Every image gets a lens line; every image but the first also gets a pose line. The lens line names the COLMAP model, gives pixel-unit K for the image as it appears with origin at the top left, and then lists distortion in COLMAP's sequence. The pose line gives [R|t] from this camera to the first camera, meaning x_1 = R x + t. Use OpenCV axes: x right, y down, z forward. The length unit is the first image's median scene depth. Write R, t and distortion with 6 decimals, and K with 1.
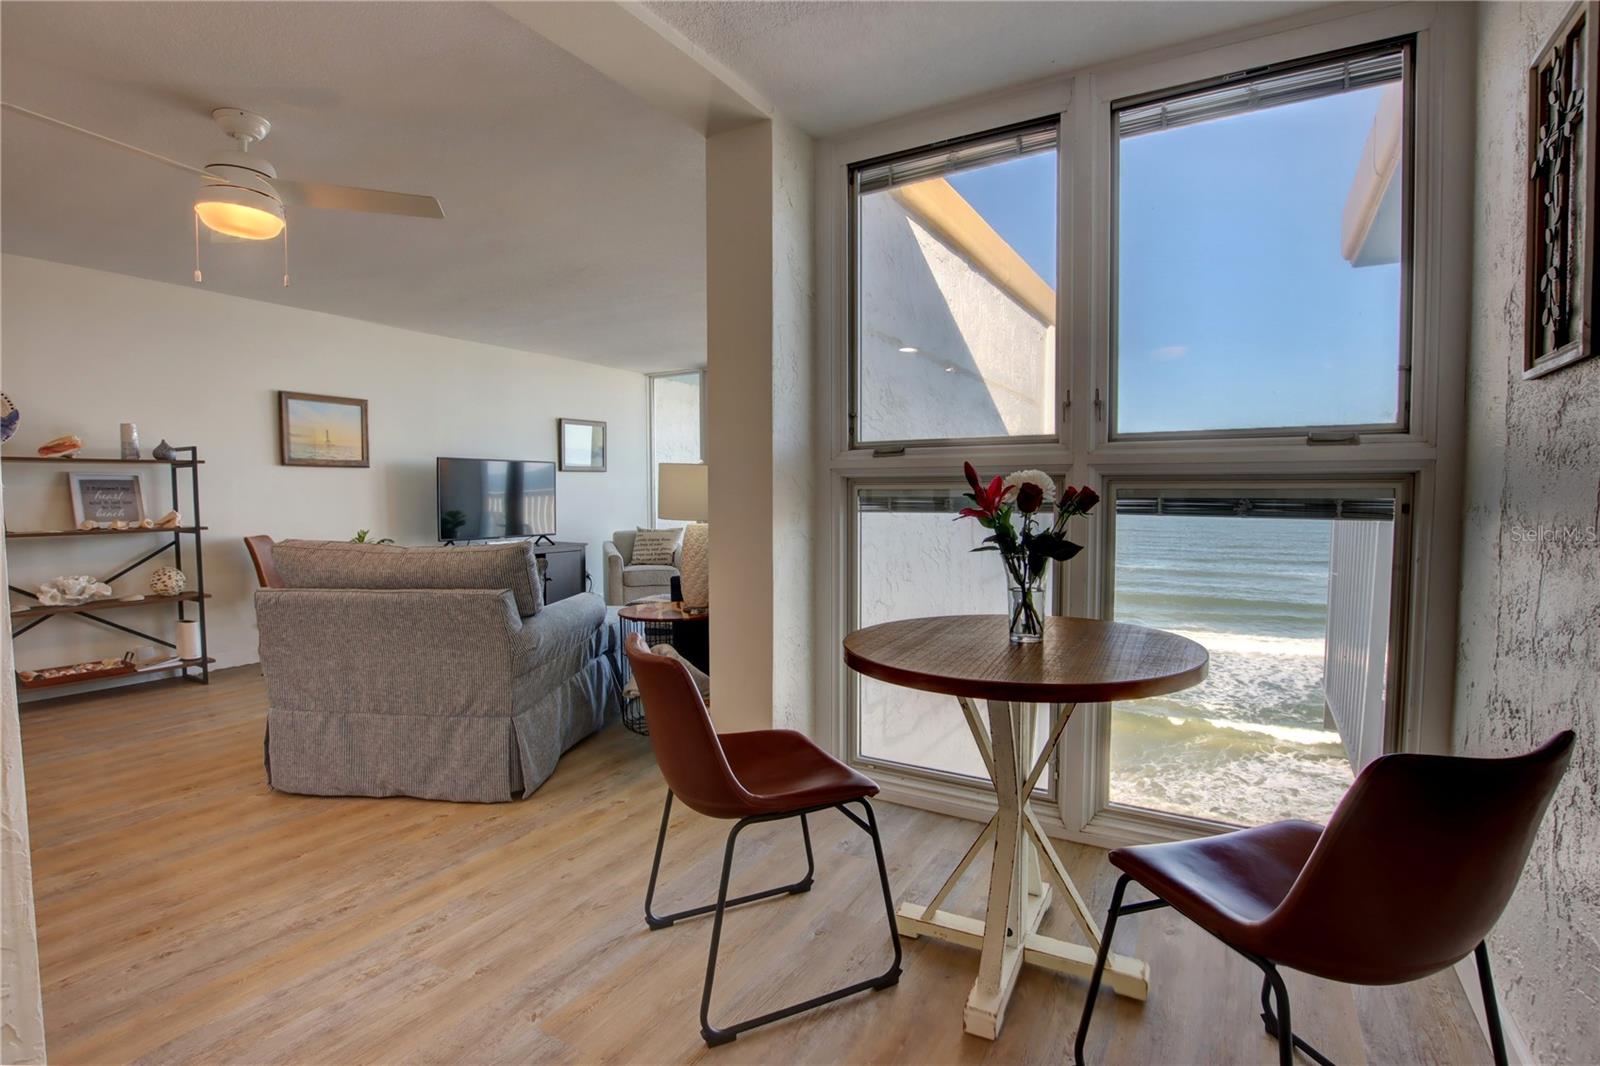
lens RADIAL K [[752.7, 0, 800.0], [0, 752.7, 533.0], [0, 0, 1]] dist [-0.027748, 0.000291]
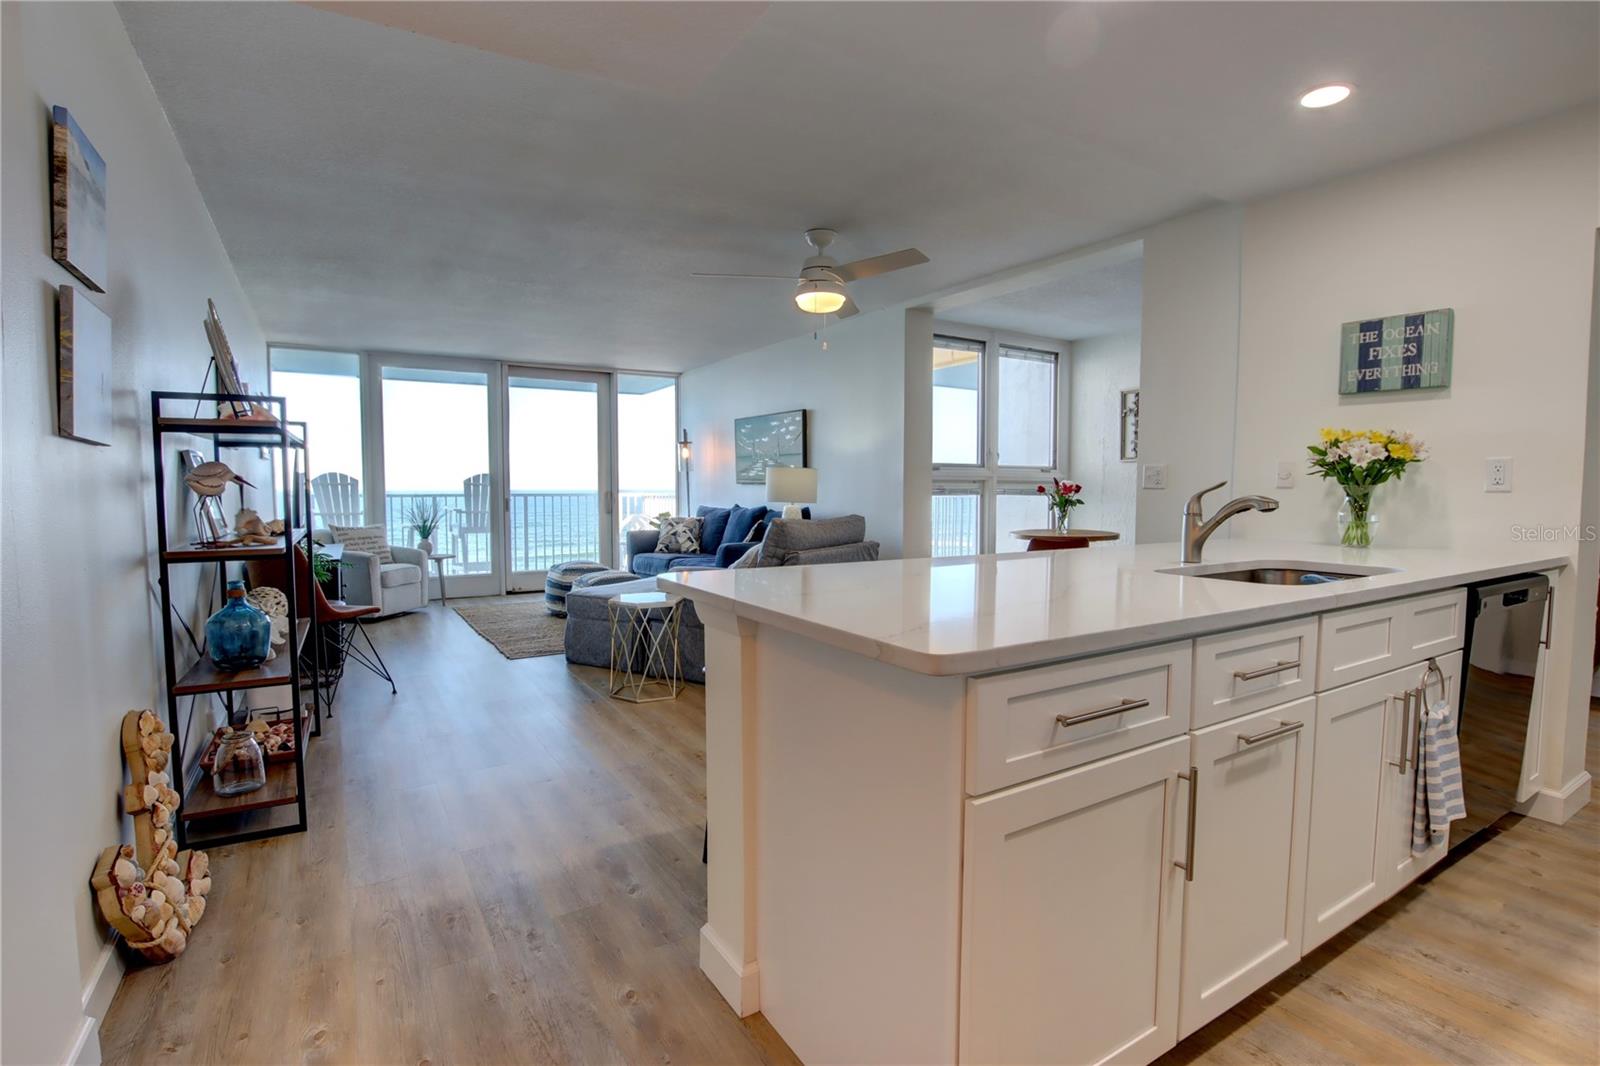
lens RADIAL K [[752.7, 0, 800.0], [0, 752.7, 533.0], [0, 0, 1]] dist [-0.027748, 0.000291]
pose [[0.458622, -0.051842, 0.887118, -2.006227], [0.044368, 0.998388, 0.035408, -0.013685], [-0.887523, 0.023121, 0.460182, 0.325229]]
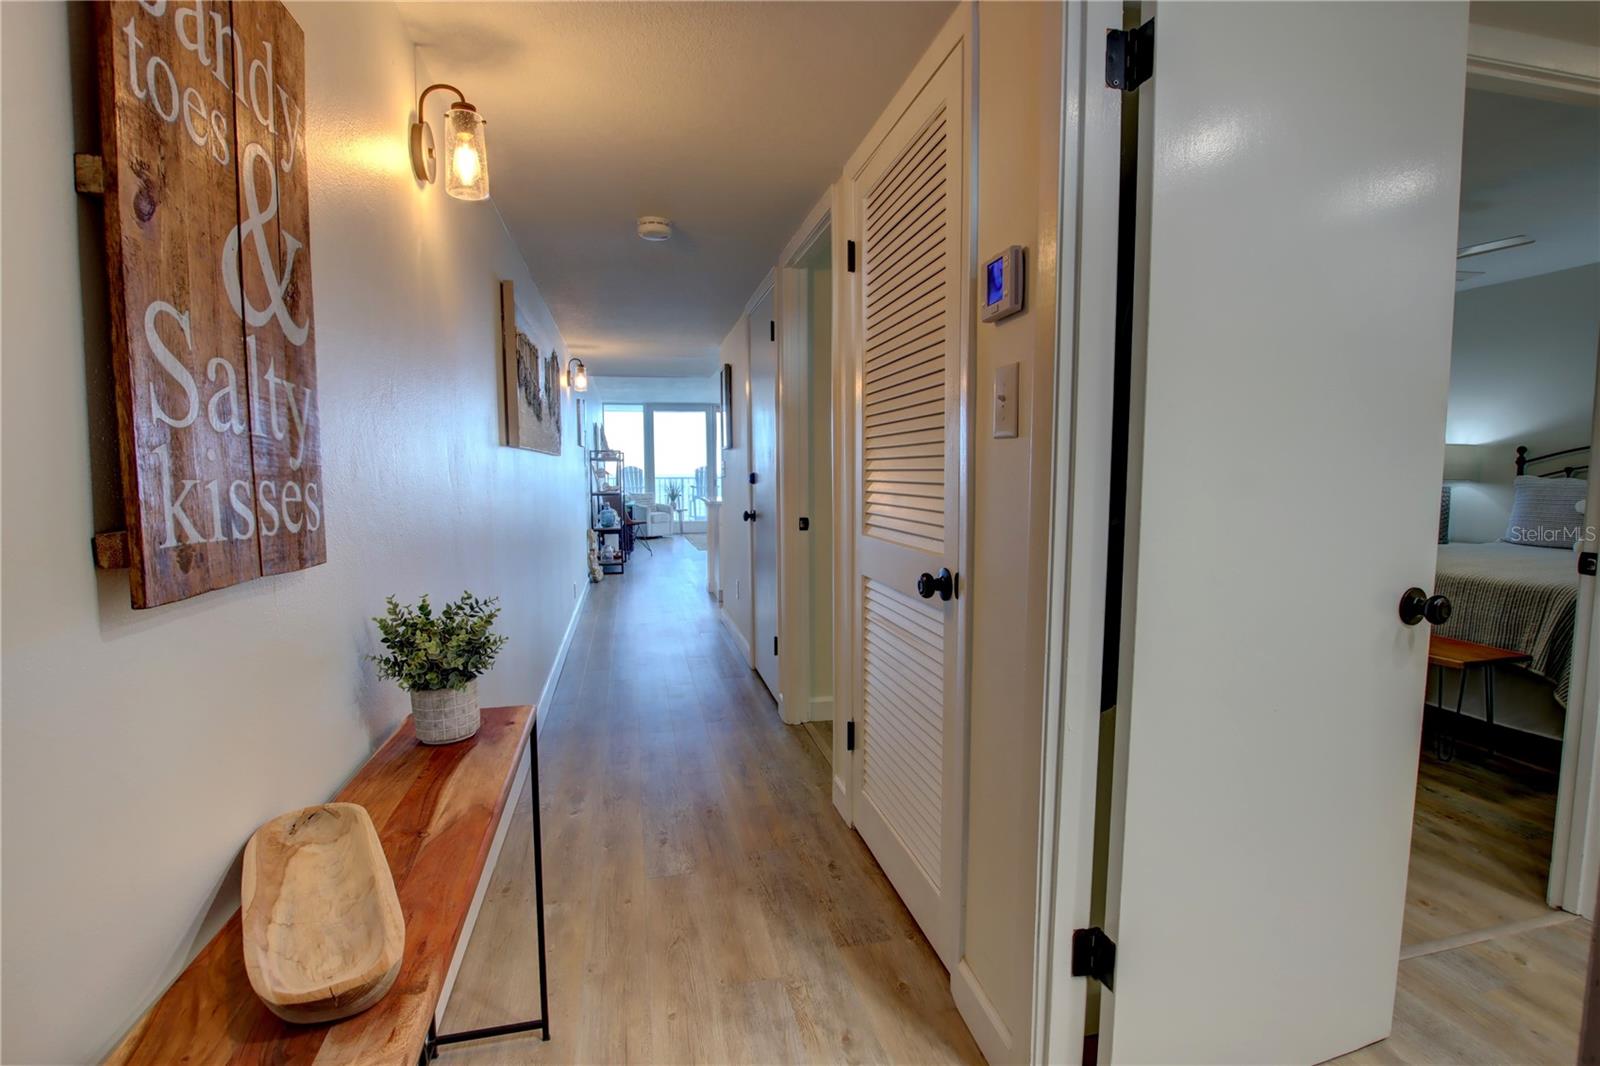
lens RADIAL K [[748.4, 0, 803.0], [0, 748.4, 530.2], [0, 0, 1]] dist [-0.027337, 0.001051]
pose [[0.722085, -0.059350, 0.689254, -3.131585], [0.043695, 0.998237, 0.040179, 0.076170], [-0.690423, 0.001104, 0.723405, -1.542659]]
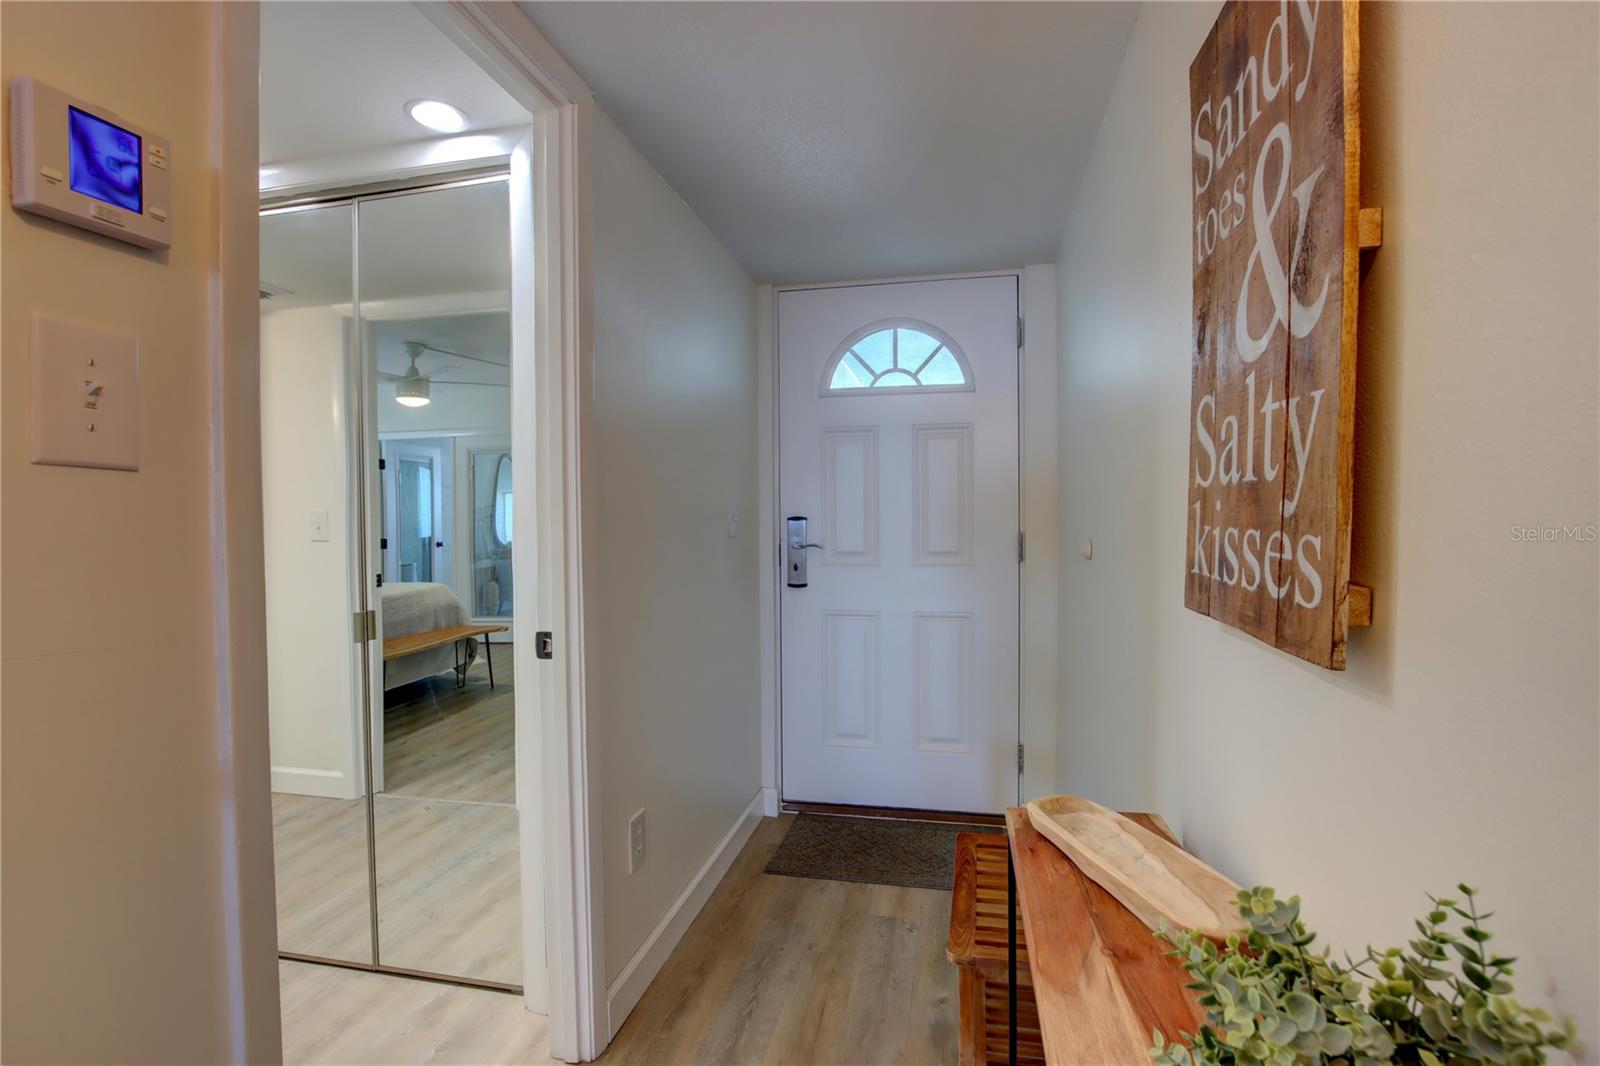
lens RADIAL K [[748.4, 0, 803.0], [0, 748.4, 530.2], [0, 0, 1]] dist [-0.027337, 0.001051]
pose [[-0.947968, 0.009571, -0.318221, -2.837633], [-0.008606, 0.998412, 0.055666, 0.044966], [0.318248, 0.055509, -0.946381, -0.967620]]
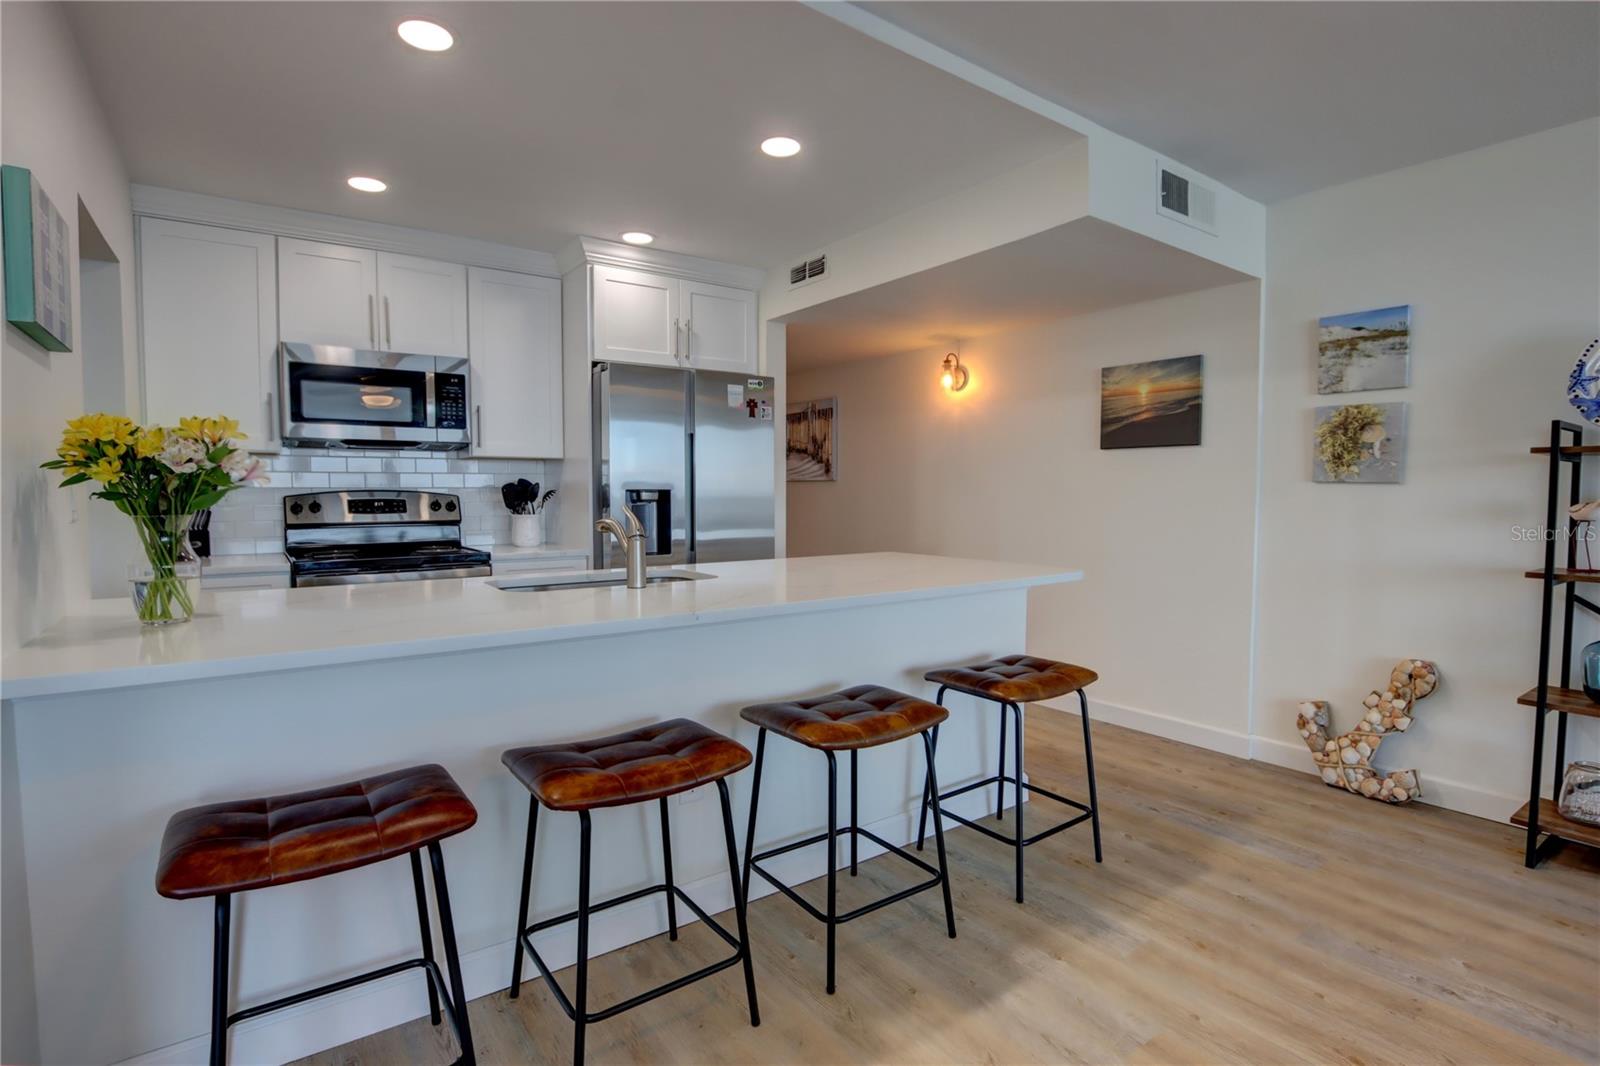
lens RADIAL K [[768.6, 0, 804.8], [0, 768.6, 533.0], [0, 0, 1]] dist [-0.025637, 0.001445]
pose [[-0.394236, 0.052732, -0.917495, -0.402658], [-0.047372, 0.995859, 0.077592, -0.065520], [0.917787, 0.074053, -0.390106, 0.809032]]
